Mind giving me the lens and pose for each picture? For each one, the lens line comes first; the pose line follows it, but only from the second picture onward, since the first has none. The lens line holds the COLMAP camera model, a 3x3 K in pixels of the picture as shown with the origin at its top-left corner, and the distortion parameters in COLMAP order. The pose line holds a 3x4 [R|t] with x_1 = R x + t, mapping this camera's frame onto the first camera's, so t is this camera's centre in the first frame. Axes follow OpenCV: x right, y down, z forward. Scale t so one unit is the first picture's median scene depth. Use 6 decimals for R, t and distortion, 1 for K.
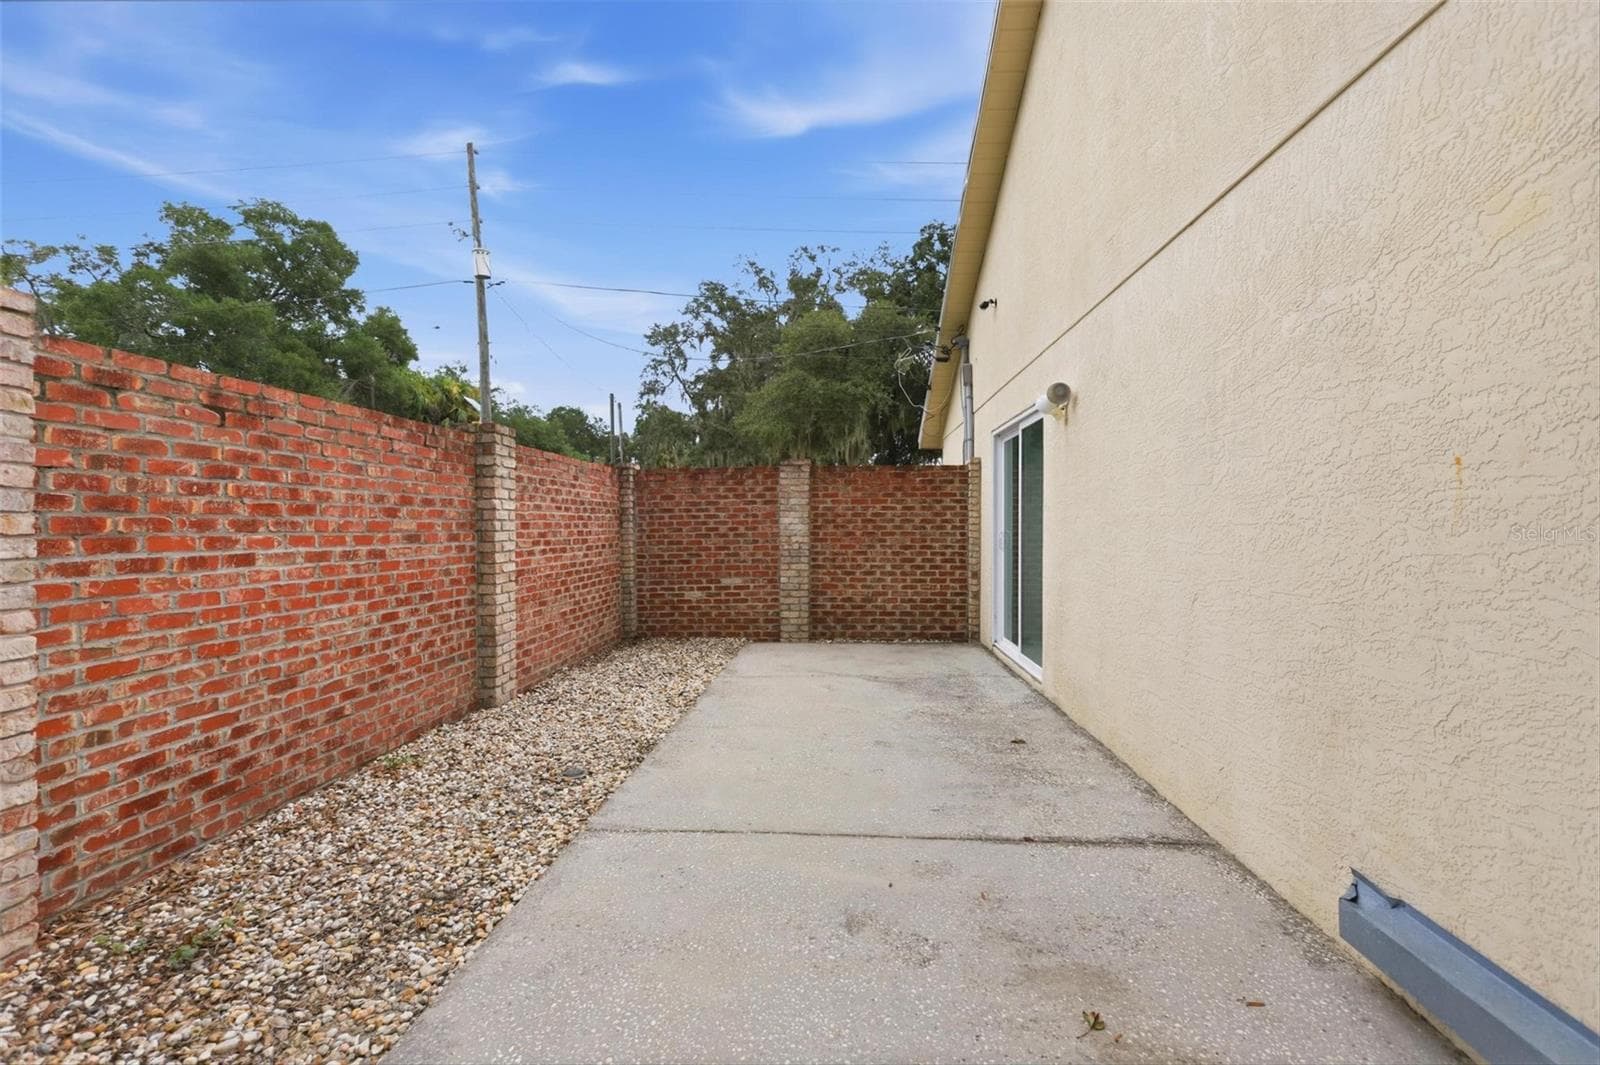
lens RADIAL K [[676.3, 0, 800.0], [0, 676.3, 532.5], [0, 0, 1]] dist [-0.001330, 0.000015]
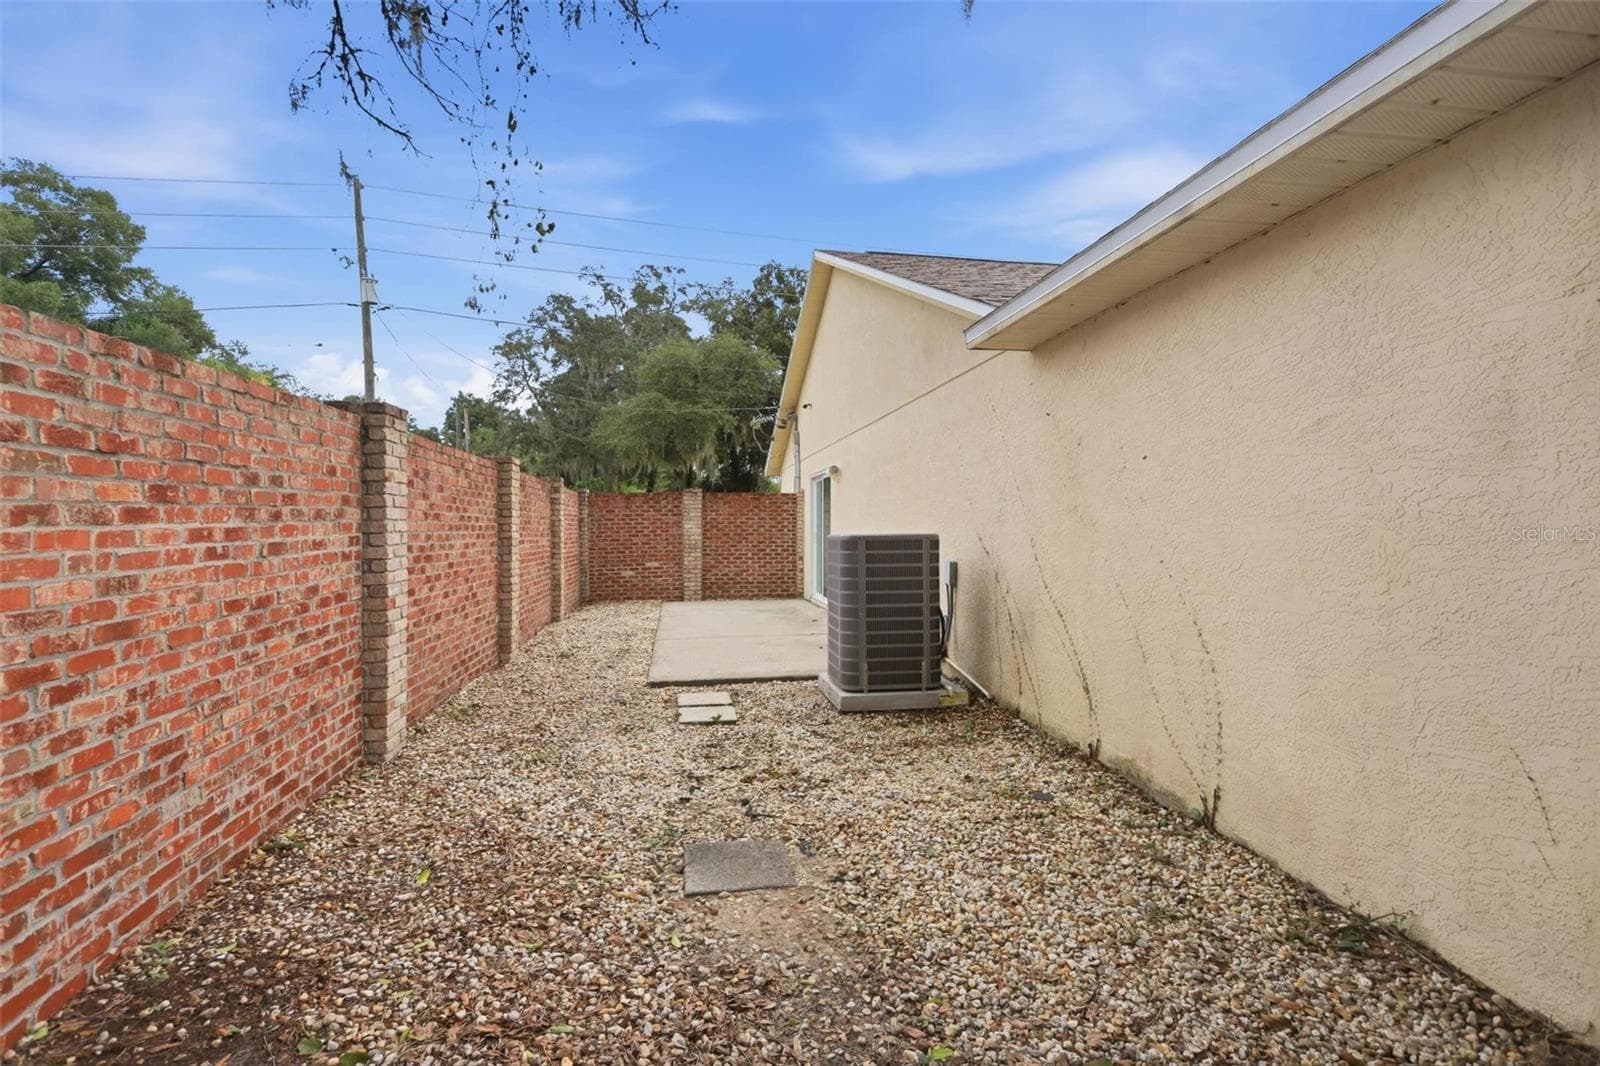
lens RADIAL K [[1079.5, 0, 800.0], [0, 1079.5, 533.0], [0, 0, 1]] dist [-0.002171, 0.000574]
pose [[0.973290, 0.001122, 0.229575, -0.168404], [0.001117, 0.999953, -0.009623, 0.011340], [-0.229575, 0.009622, 0.973243, -0.755628]]
